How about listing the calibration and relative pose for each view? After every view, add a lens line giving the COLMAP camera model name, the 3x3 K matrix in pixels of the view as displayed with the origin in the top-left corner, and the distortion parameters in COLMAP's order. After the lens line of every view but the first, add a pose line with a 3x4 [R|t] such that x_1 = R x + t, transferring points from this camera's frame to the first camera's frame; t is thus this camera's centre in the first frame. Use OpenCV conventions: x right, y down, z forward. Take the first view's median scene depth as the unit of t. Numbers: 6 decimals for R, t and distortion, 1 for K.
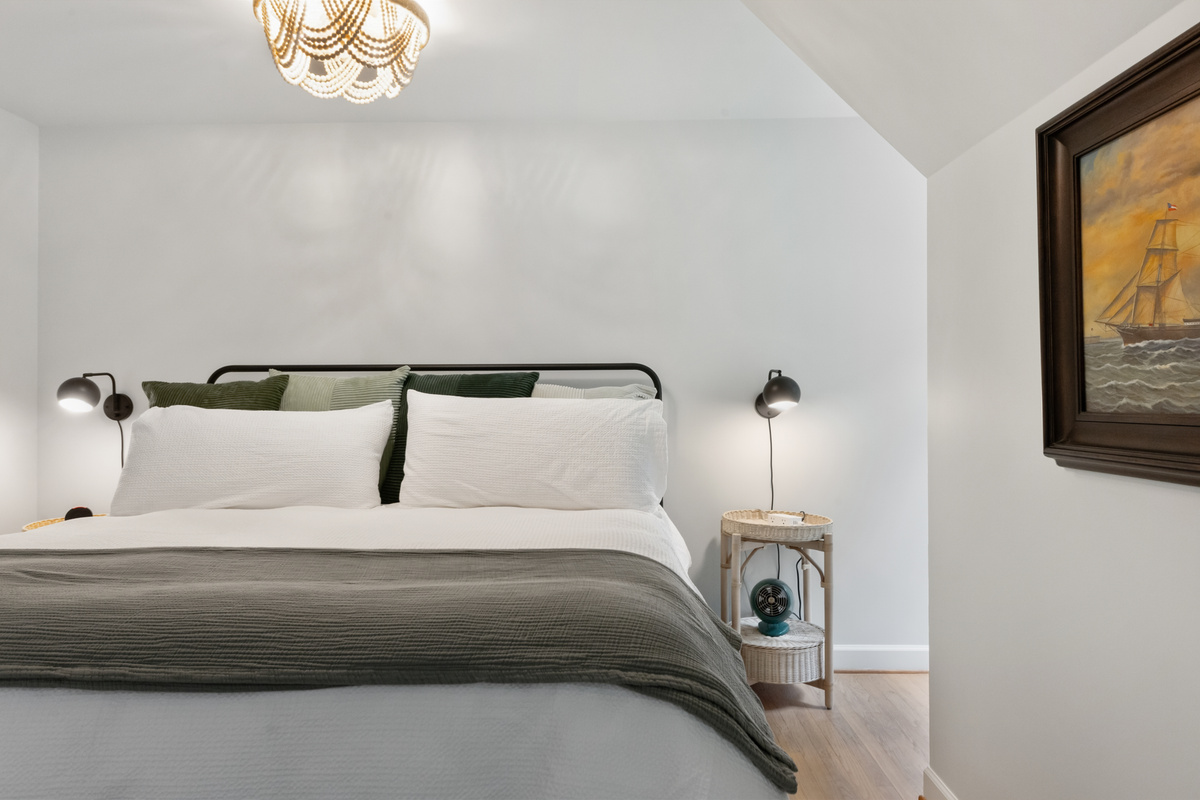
lens RADIAL K [[786.5, 0, 597.4], [0, 786.5, 400.7], [0, 0, 1]] dist [0.013224, -0.010988]
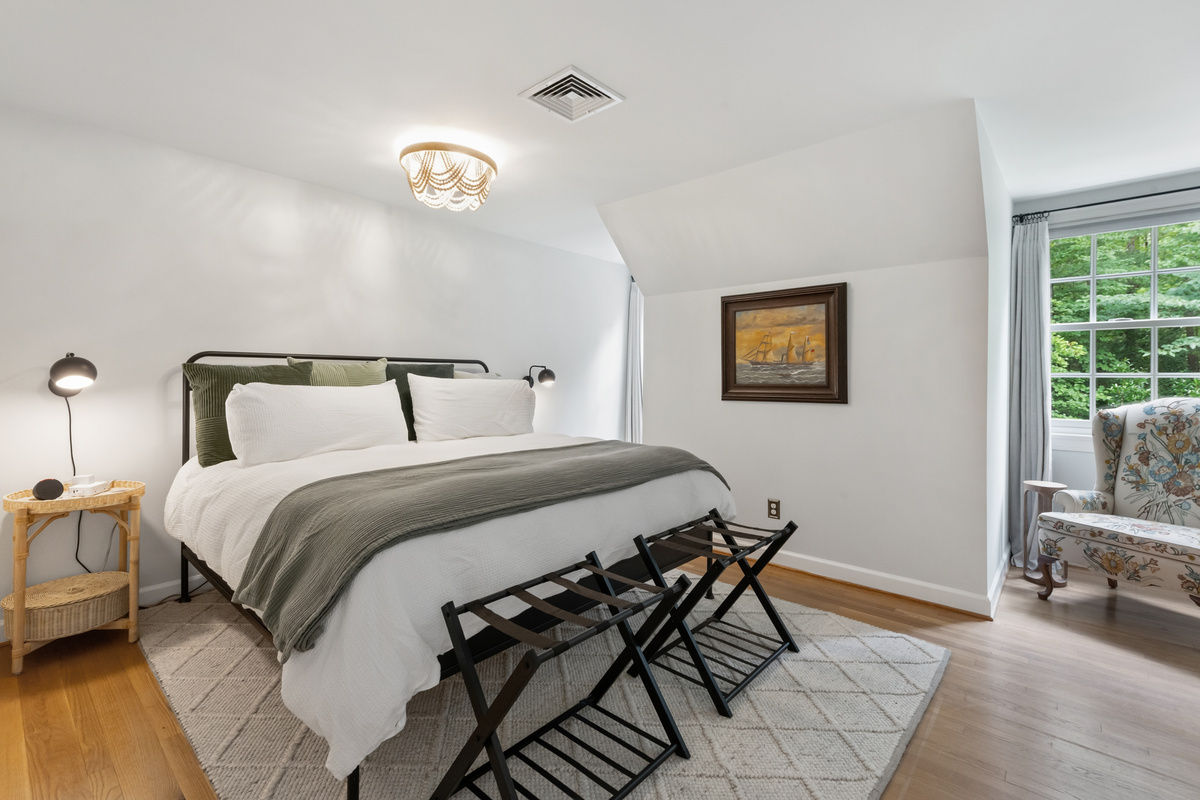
lens RADIAL K [[538.3, 0, 606.5], [0, 538.3, 387.3], [0, 0, 1]] dist [0.010752, 0.002466]
pose [[0.638427, -0.004362, 0.769670, -0.911518], [-0.002679, 0.999965, 0.007889, 0.006178], [-0.769678, -0.007098, 0.638393, -0.050498]]
